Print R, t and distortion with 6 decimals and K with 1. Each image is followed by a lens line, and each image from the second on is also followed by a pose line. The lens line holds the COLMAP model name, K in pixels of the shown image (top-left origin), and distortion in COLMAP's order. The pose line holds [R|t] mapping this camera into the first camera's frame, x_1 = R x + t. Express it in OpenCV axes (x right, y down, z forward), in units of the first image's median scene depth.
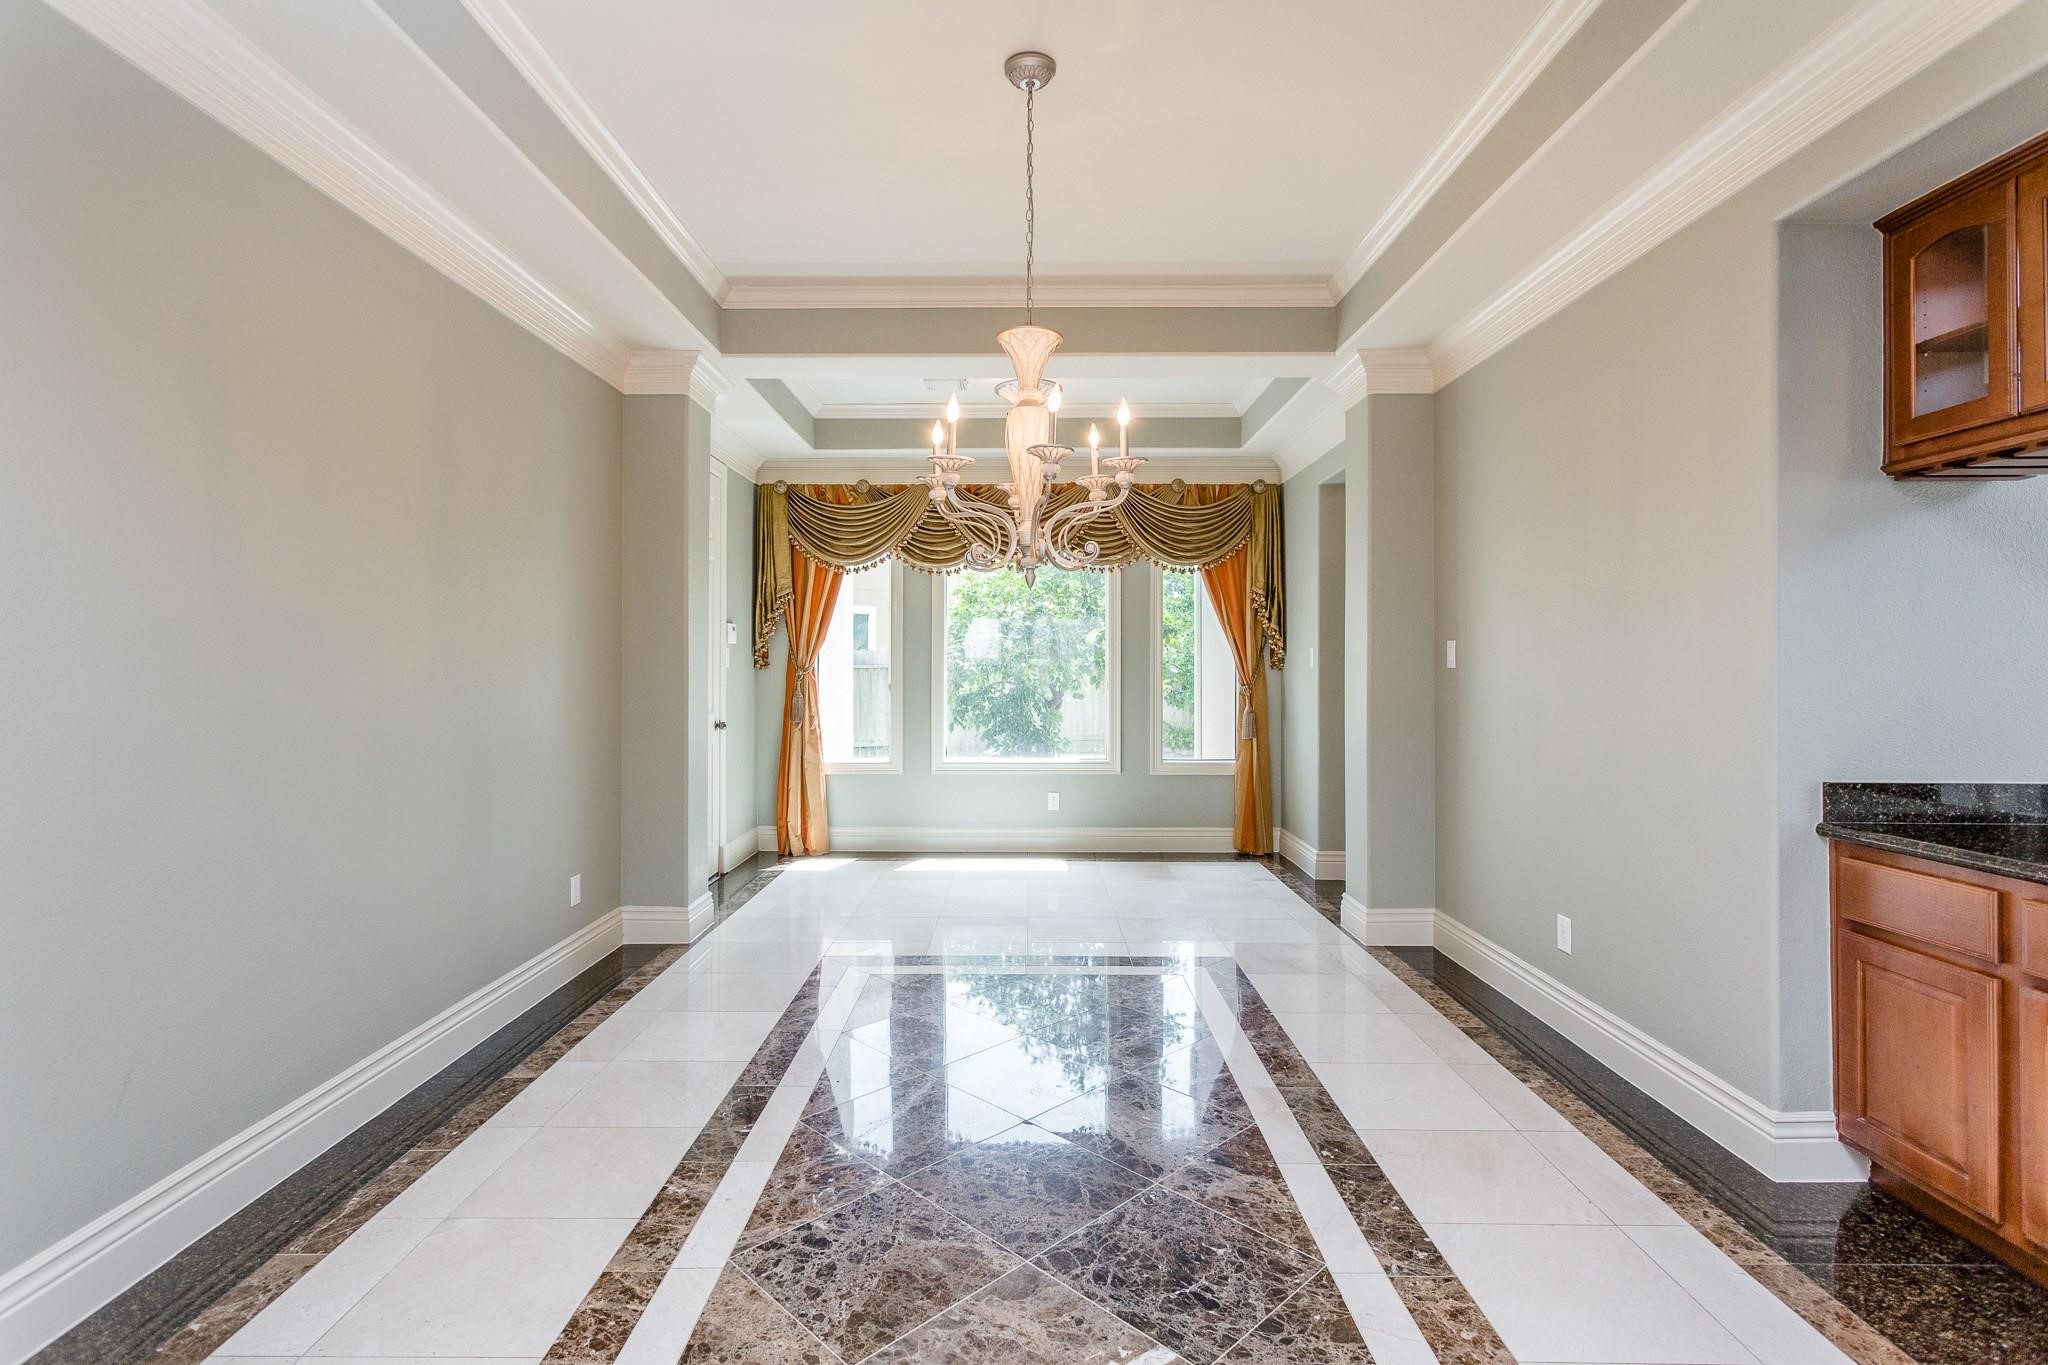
lens RADIAL K [[977.8, 0, 1015.7], [0, 977.8, 670.4], [0, 0, 1]] dist [0.006048, 0.000905]
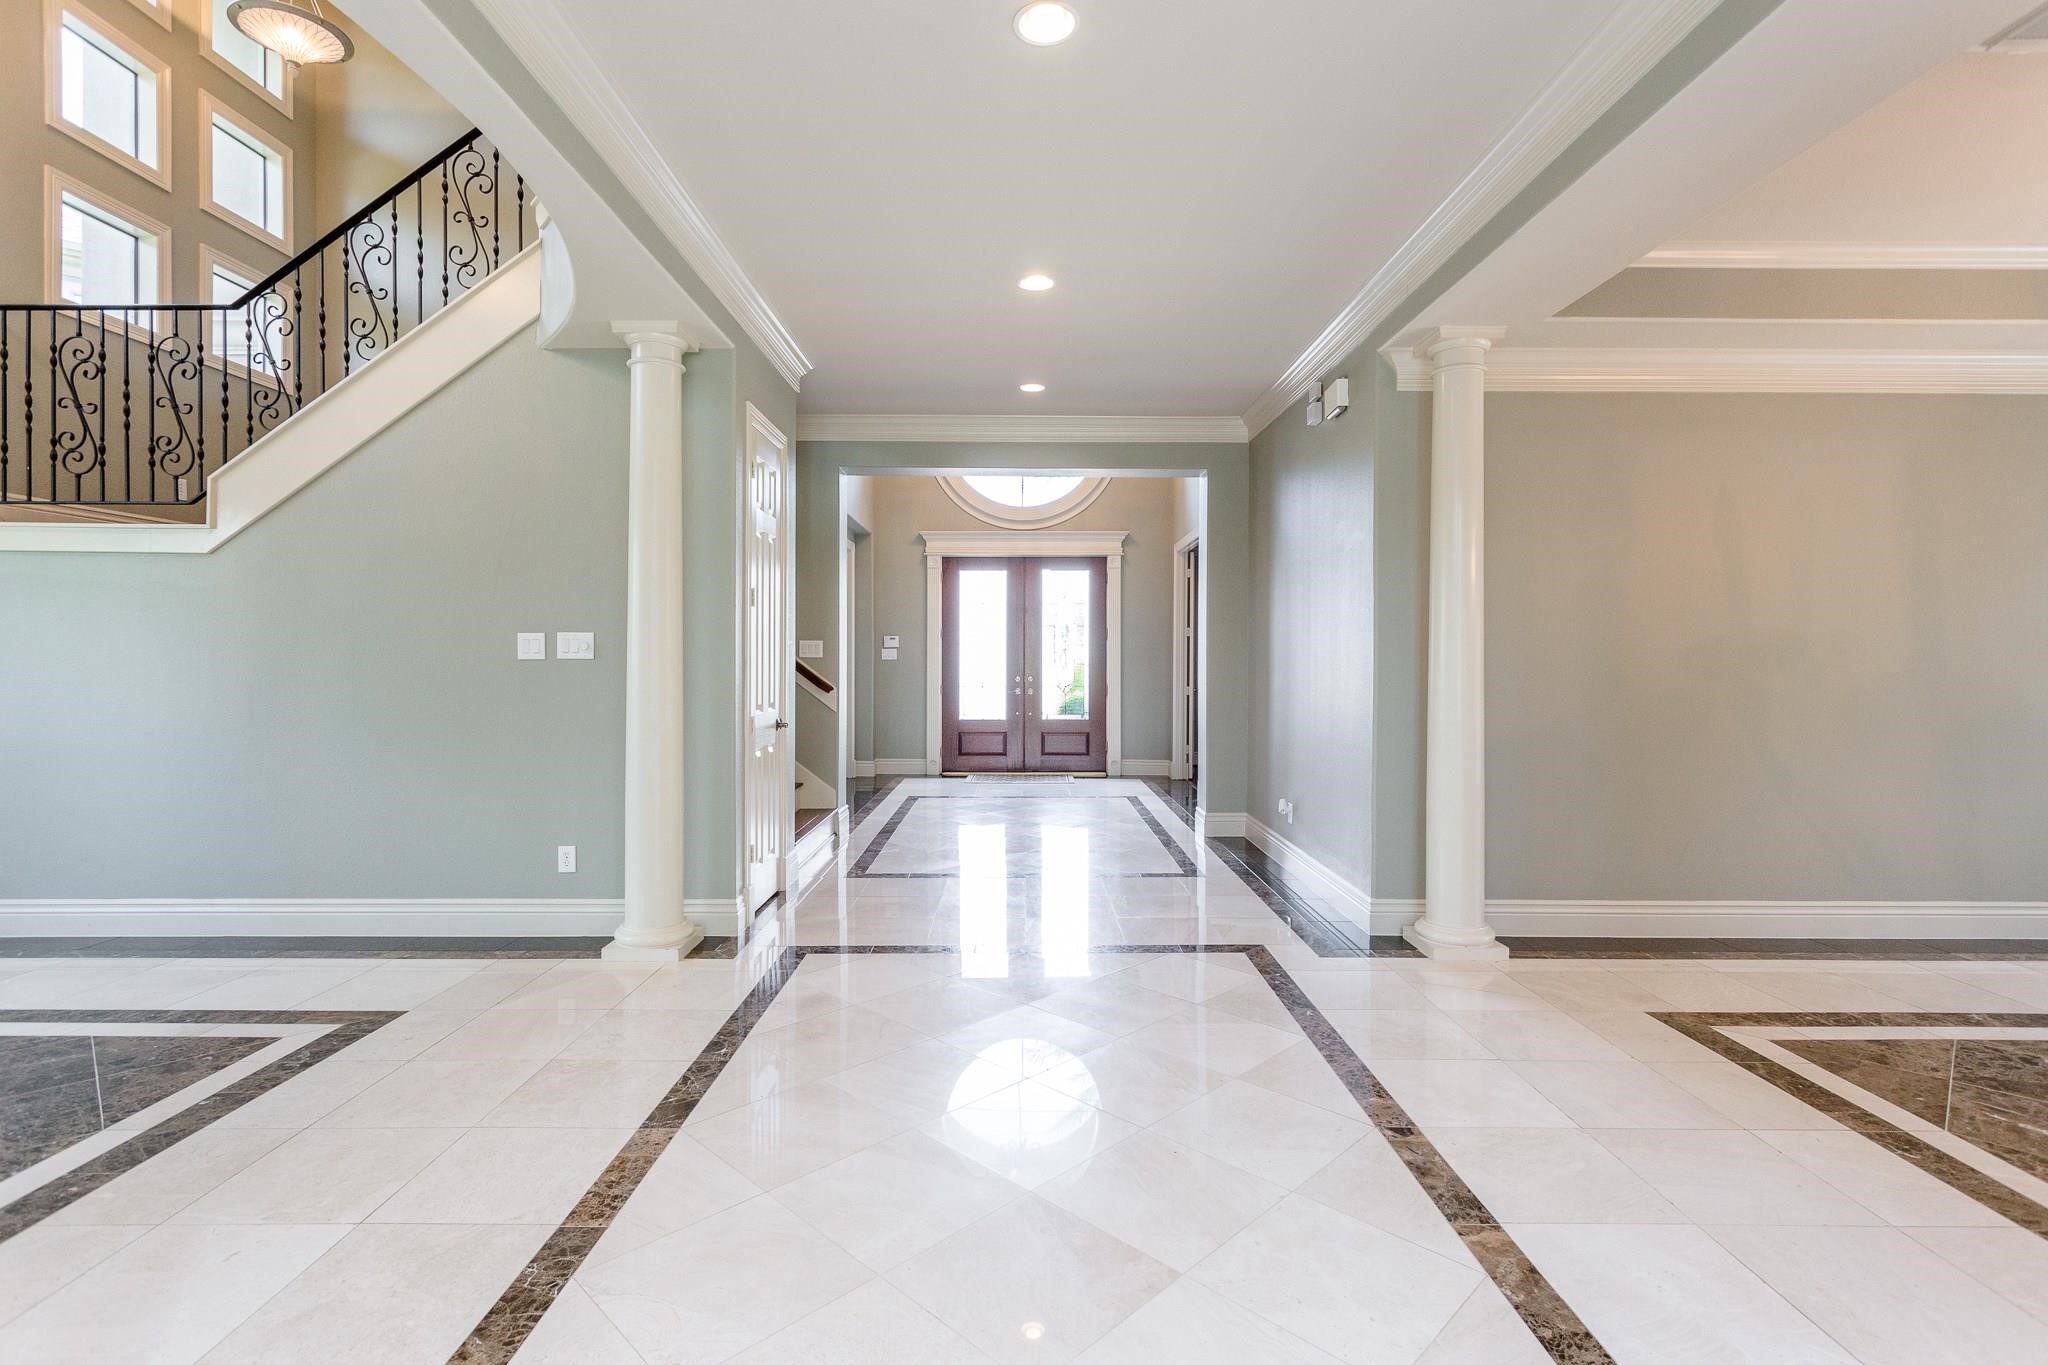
lens RADIAL K [[977.8, 0, 1025.0], [0, 977.8, 666.4], [0, 0, 1]] dist [0.006048, 0.000905]
pose [[0.010171, 0.009036, -0.999907, 1.157322], [-0.011474, 0.999894, 0.008919, -0.000971], [0.999882, 0.011382, 0.010274, -0.479948]]
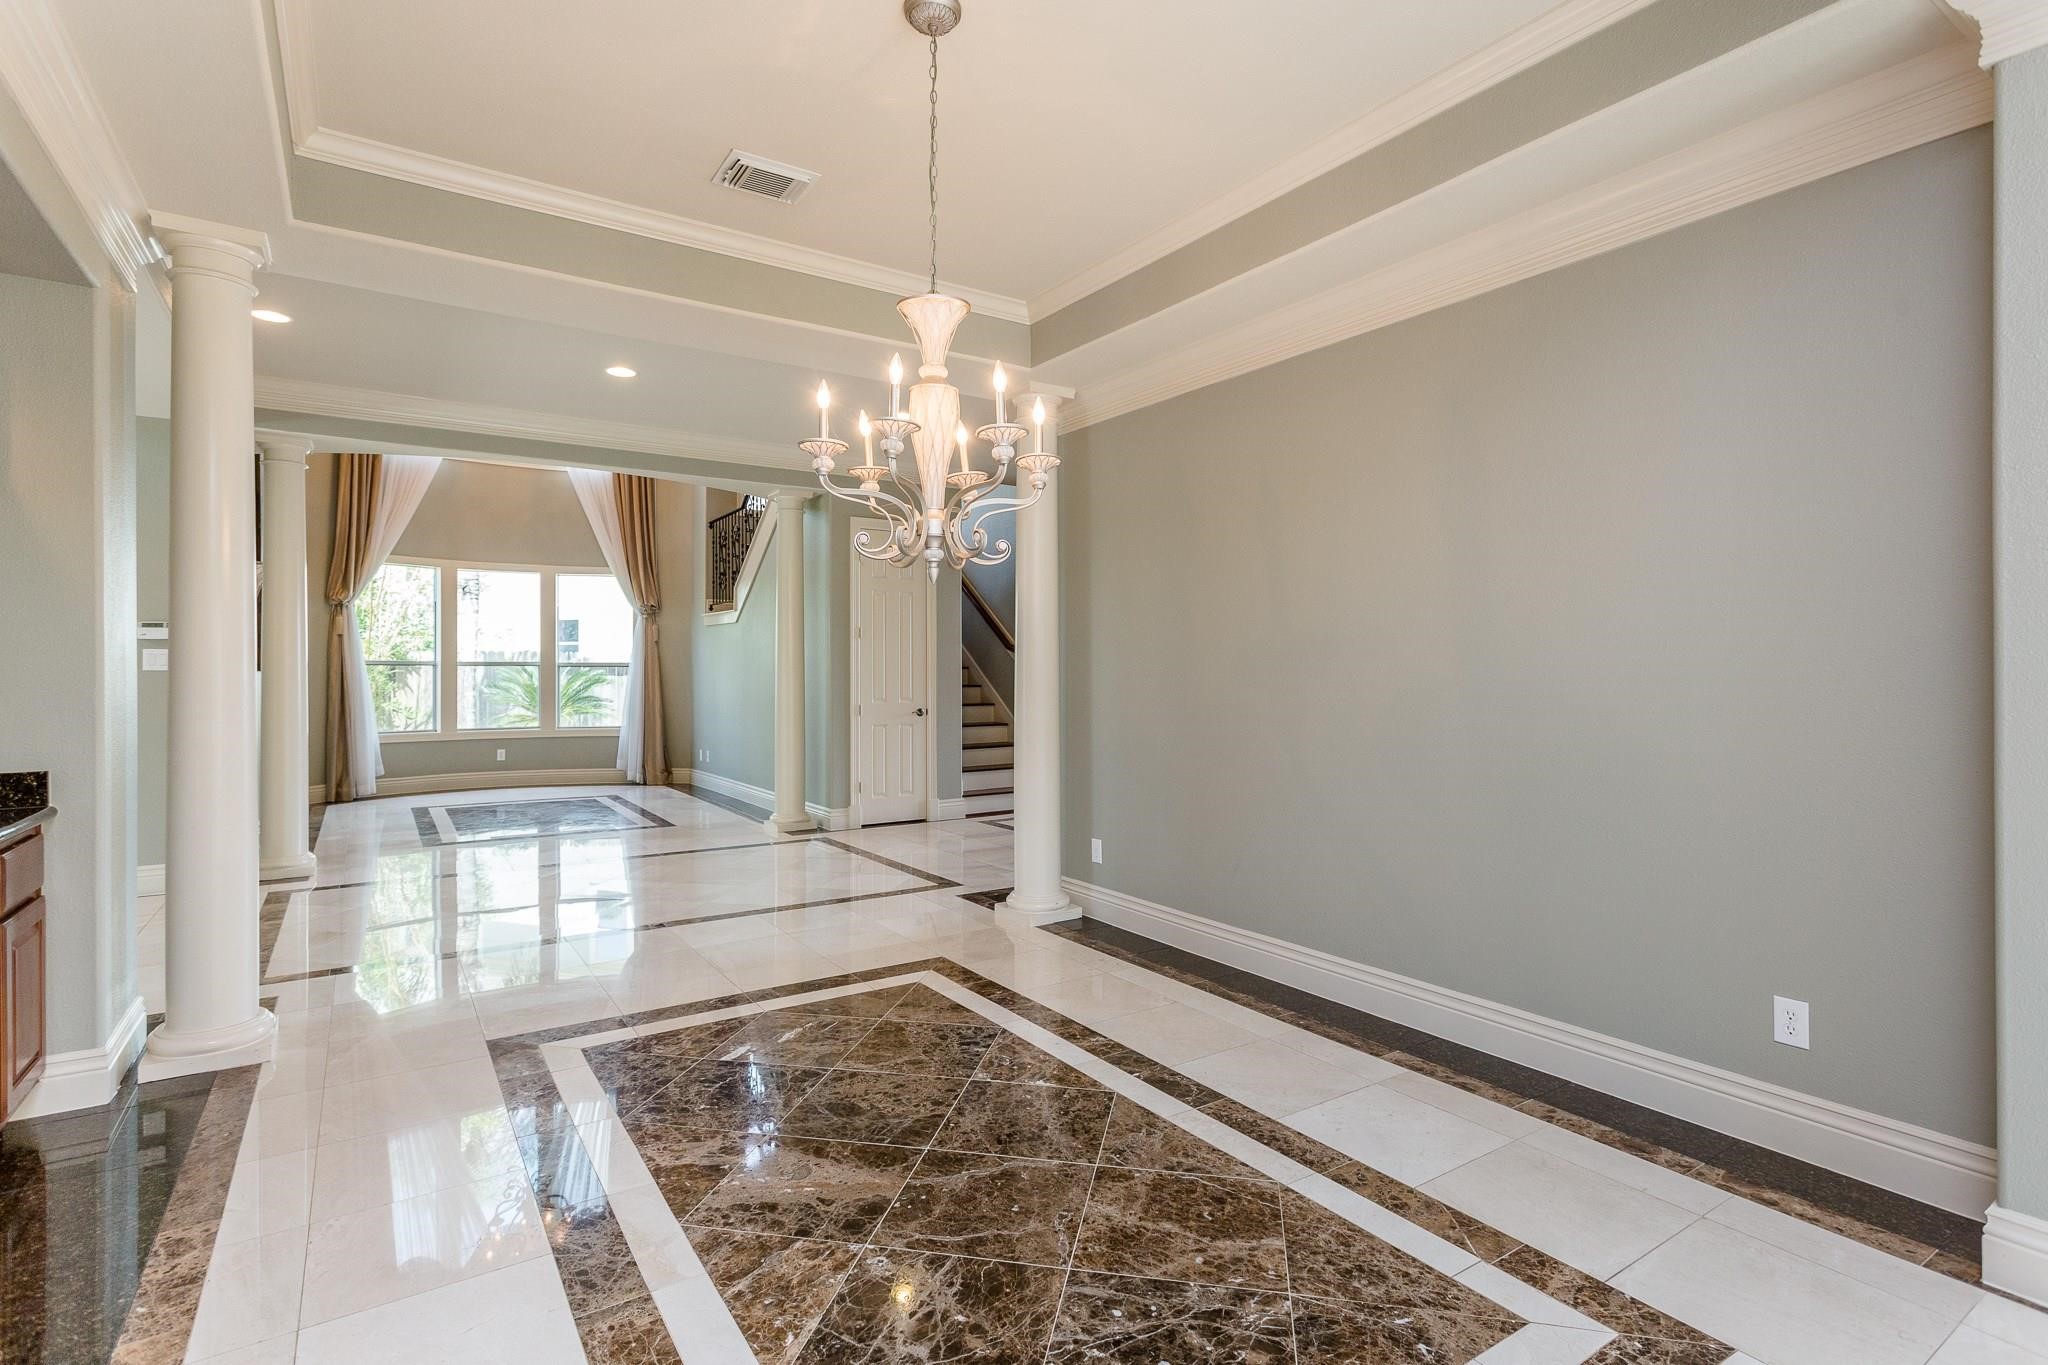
lens RADIAL K [[977.8, 0, 1011.0], [0, 977.8, 683.1], [0, 0, 1]] dist [0.006048, 0.000905]
pose [[-0.832700, 0.009998, -0.553634, 0.542378], [-0.000291, 0.999829, 0.018493, -0.008013], [0.553724, 0.015560, -0.832555, 2.138716]]
